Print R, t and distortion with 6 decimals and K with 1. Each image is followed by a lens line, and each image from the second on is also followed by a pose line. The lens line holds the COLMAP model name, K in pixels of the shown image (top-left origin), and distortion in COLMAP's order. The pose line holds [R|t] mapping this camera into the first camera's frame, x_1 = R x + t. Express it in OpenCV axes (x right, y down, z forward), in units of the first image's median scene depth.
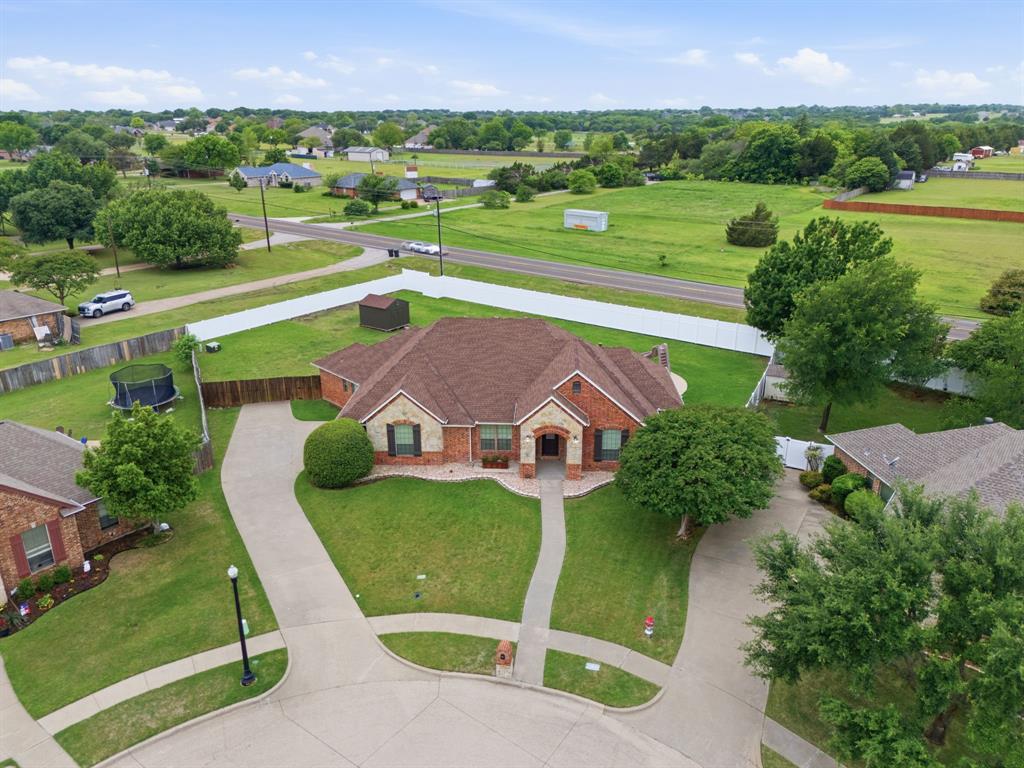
lens RADIAL K [[759.0, 0, 512.0], [0, 759.0, 384.0], [0, 0, 1]] dist [0.082996, -0.083581]
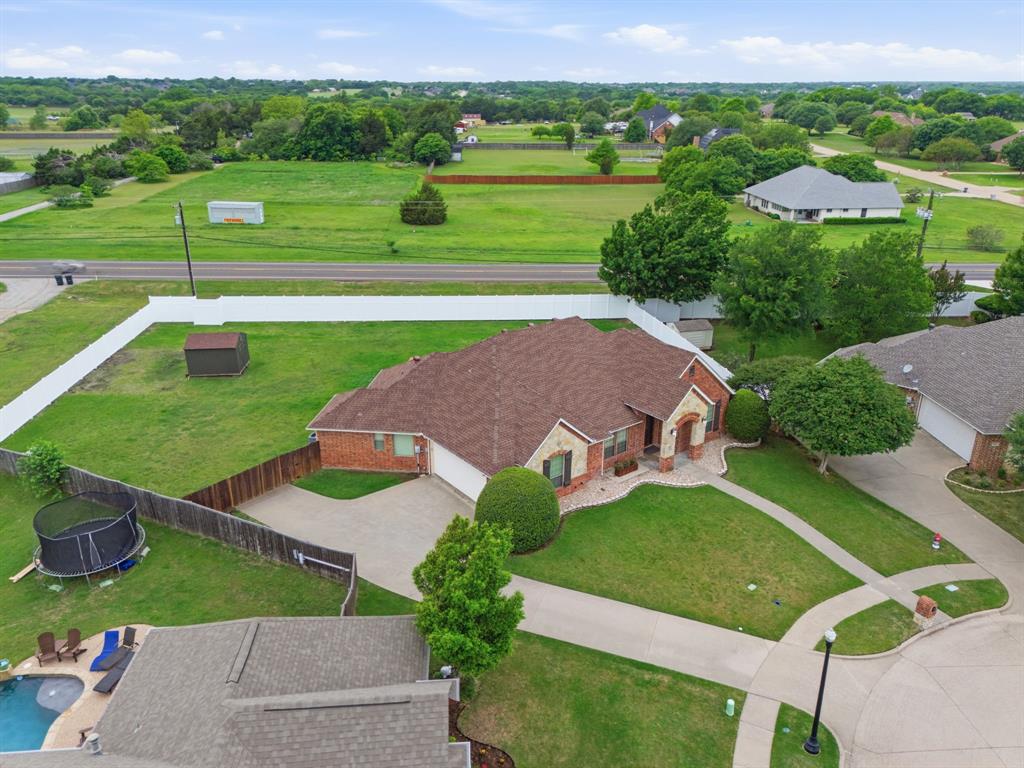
lens RADIAL K [[759.0, 0, 512.0], [0, 759.0, 384.0], [0, 0, 1]] dist [0.082996, -0.083581]
pose [[0.758216, -0.233261, 0.608850, -0.710561], [0.213354, 0.971166, 0.106375, -0.137057], [-0.616108, 0.049246, 0.786121, 0.317721]]
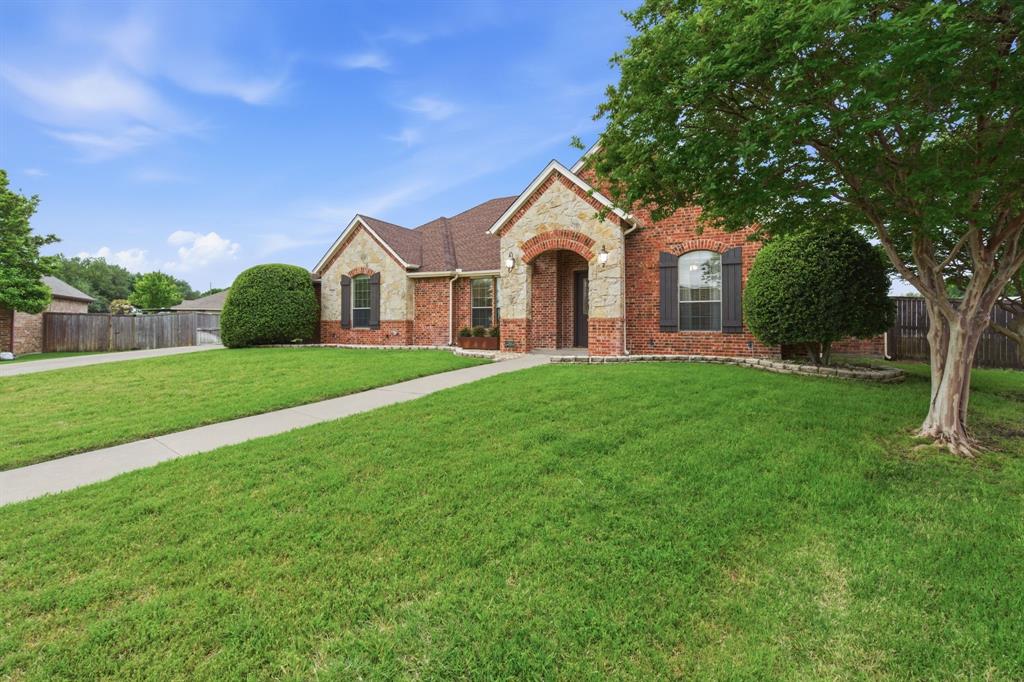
lens RADIAL K [[481.7, 0, 497.9], [0, 481.7, 315.1], [0, 0, 1]] dist [-0.000374, -0.000115]
pose [[0.896530, 0.002056, -0.442978, 0.146855], [-0.160207, 0.933806, -0.319905, 0.198383], [0.412998, 0.357773, 0.837515, 0.709832]]
